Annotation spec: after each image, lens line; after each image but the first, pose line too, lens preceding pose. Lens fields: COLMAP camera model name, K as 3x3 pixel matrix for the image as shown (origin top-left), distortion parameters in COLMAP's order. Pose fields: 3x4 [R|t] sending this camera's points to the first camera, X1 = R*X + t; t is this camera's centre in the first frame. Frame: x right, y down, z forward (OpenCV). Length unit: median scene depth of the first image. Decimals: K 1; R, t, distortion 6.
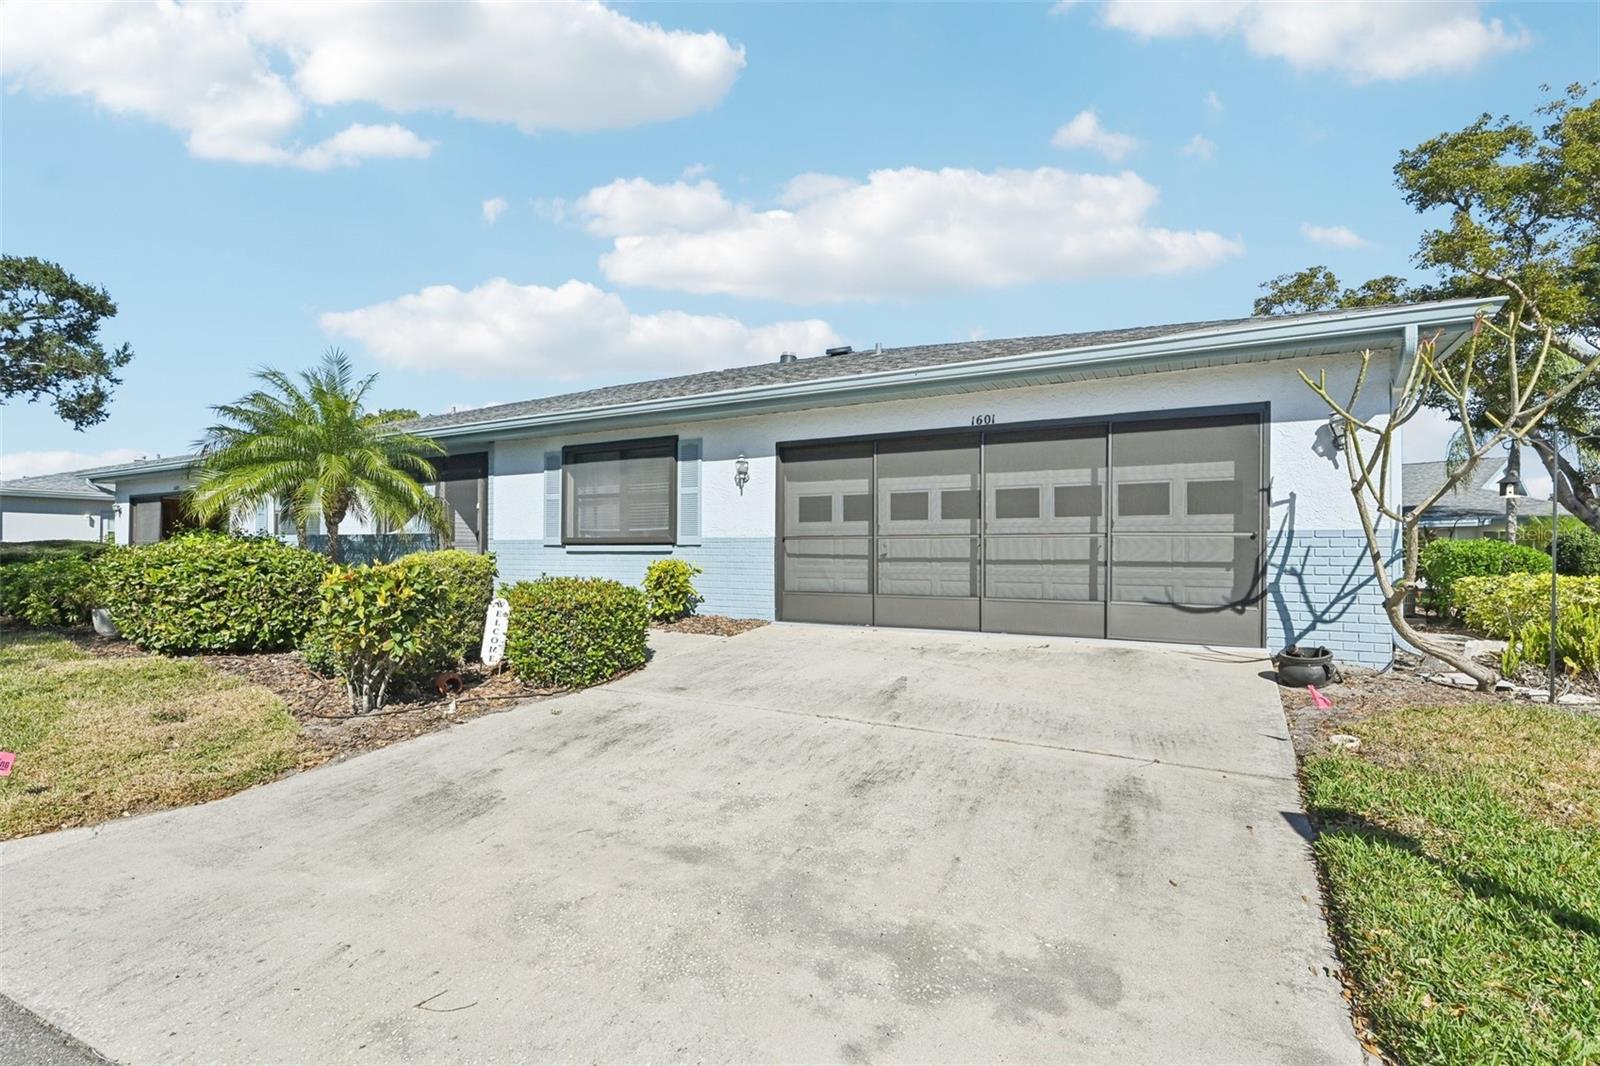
lens RADIAL K [[717.2, 0, 807.6], [0, 717.2, 549.1], [0, 0, 1]] dist [-0.001214, 0.000112]
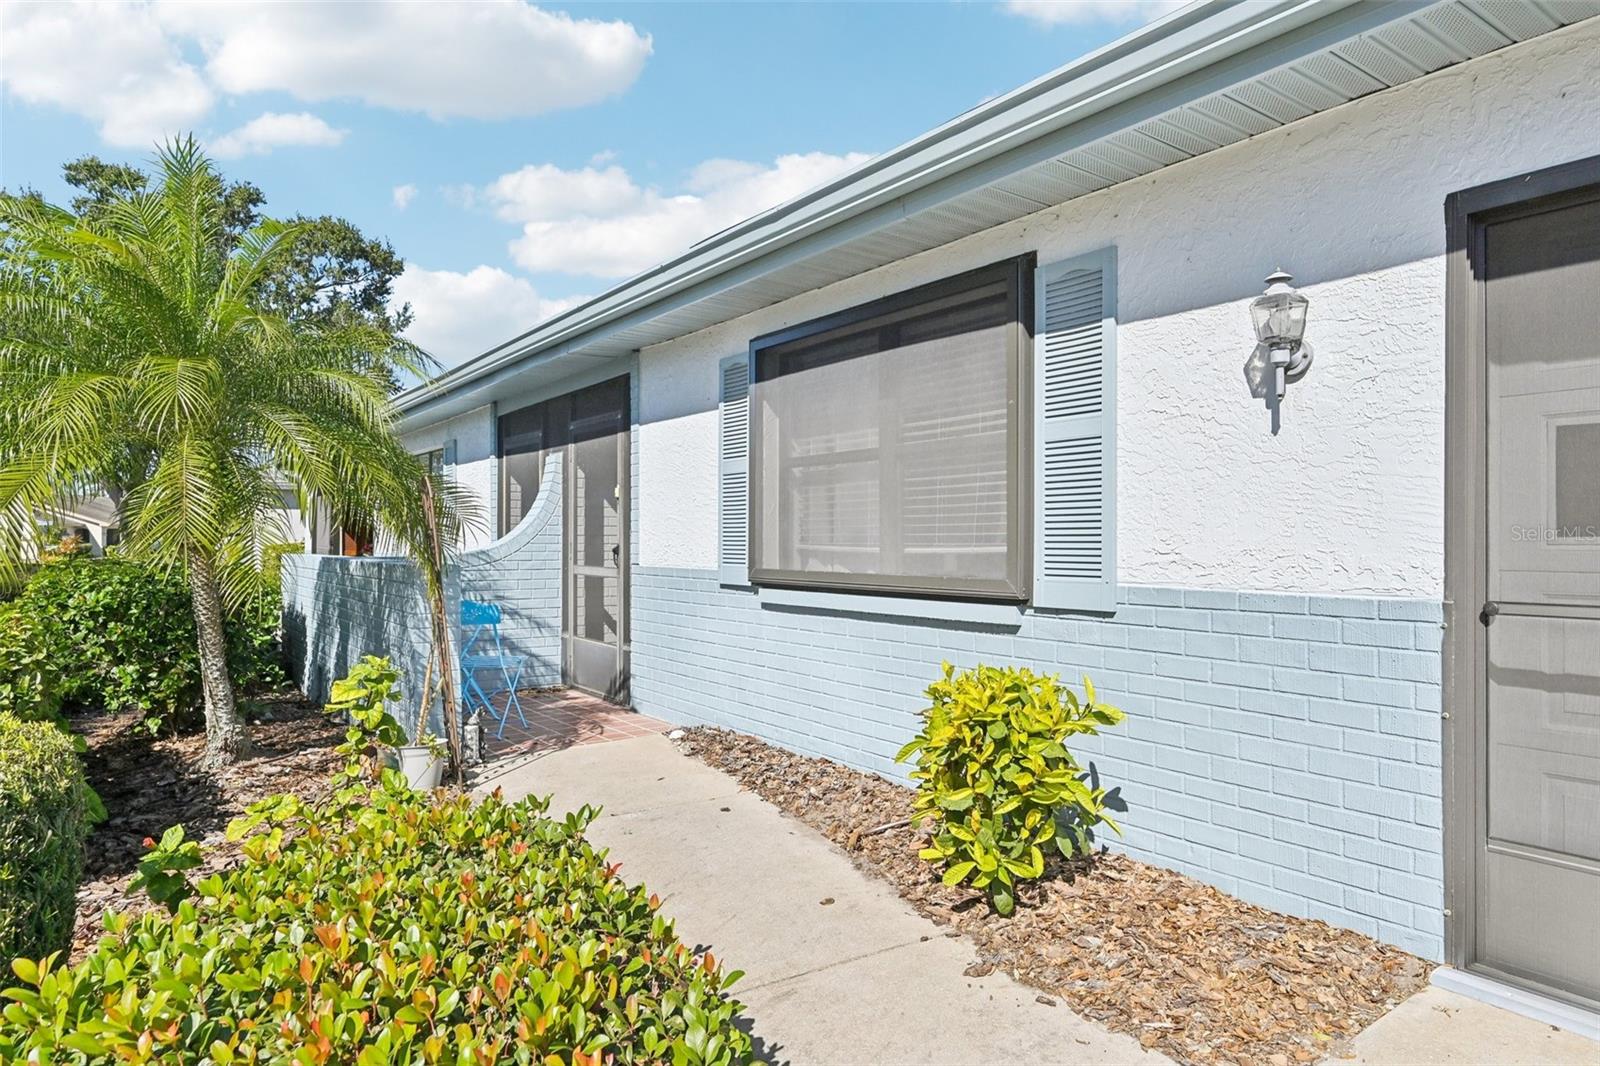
lens RADIAL K [[975.8, 0, 804.3], [0, 975.8, 533.5], [0, 0, 1]] dist [-0.001979, 0.001661]
pose [[0.897139, -0.004474, -0.441726, -0.092548], [0.003454, 0.999989, -0.003112, -0.039563], [0.441735, 0.001266, 0.897145, 0.630640]]
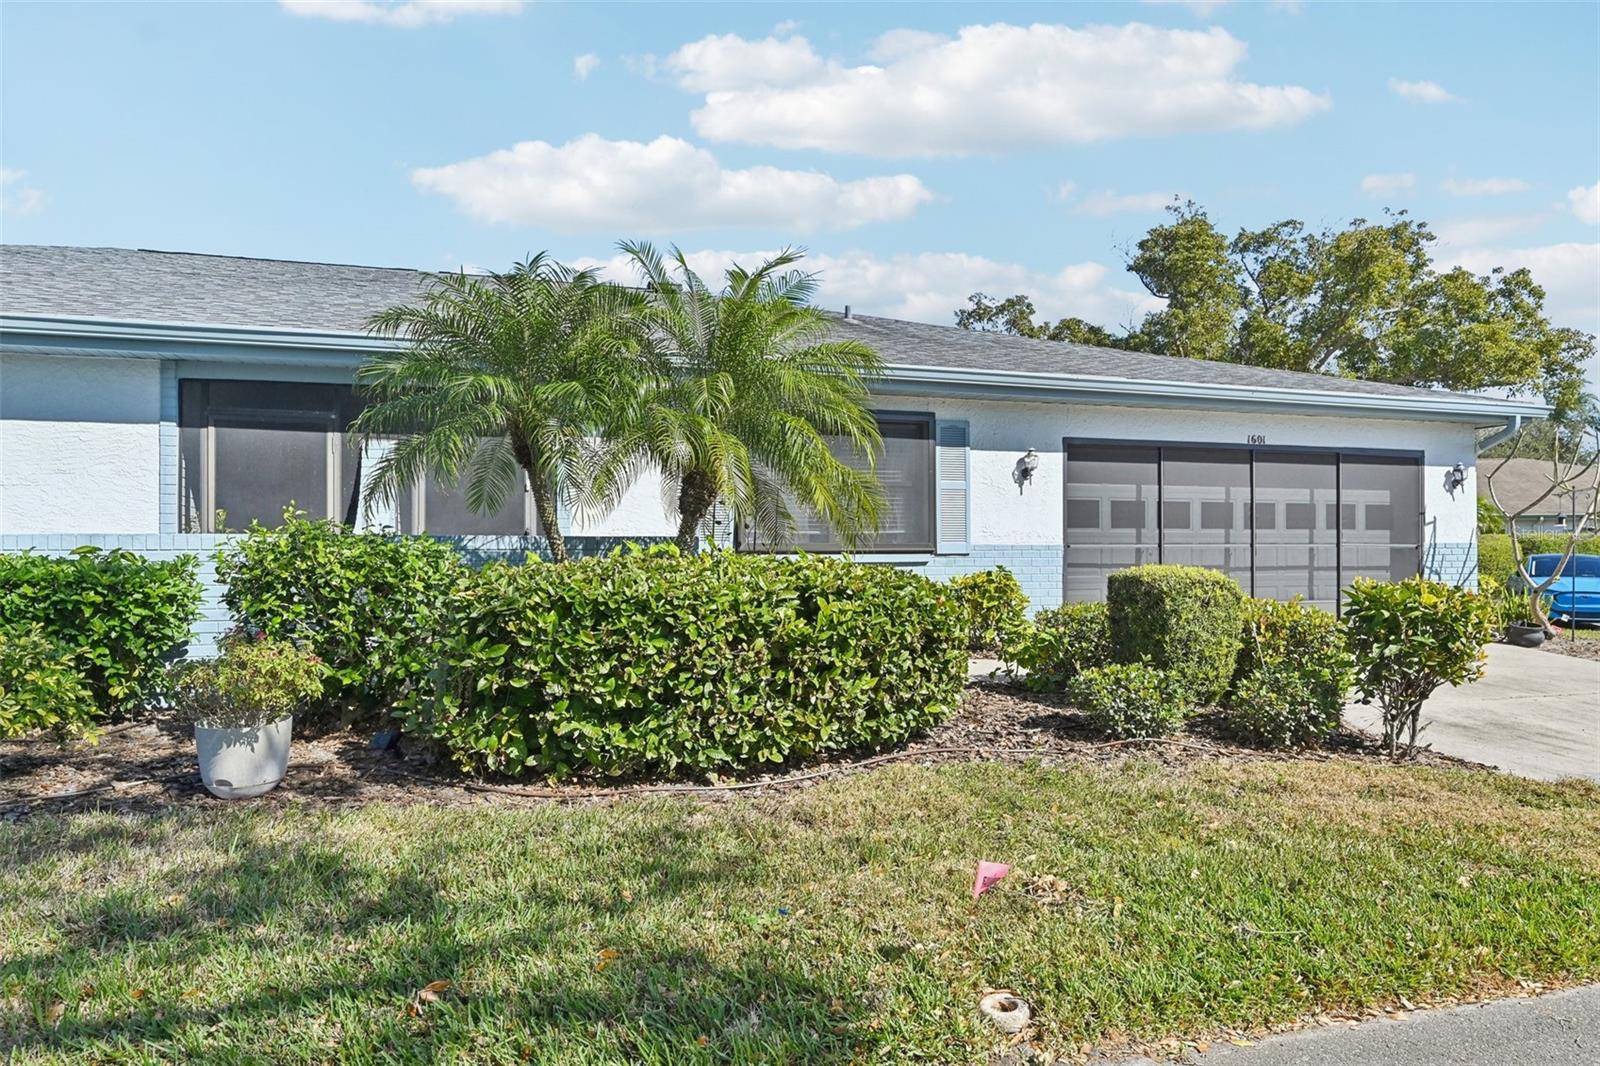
lens RADIAL K [[975.8, 0, 802.0], [0, 975.8, 547.8], [0, 0, 1]] dist [-0.001979, 0.001661]
pose [[0.696222, 0.000638, 0.717827, -1.132257], [0.002909, 0.999989, -0.003710, -0.009427], [-0.717821, 0.004672, 0.696212, 0.400756]]
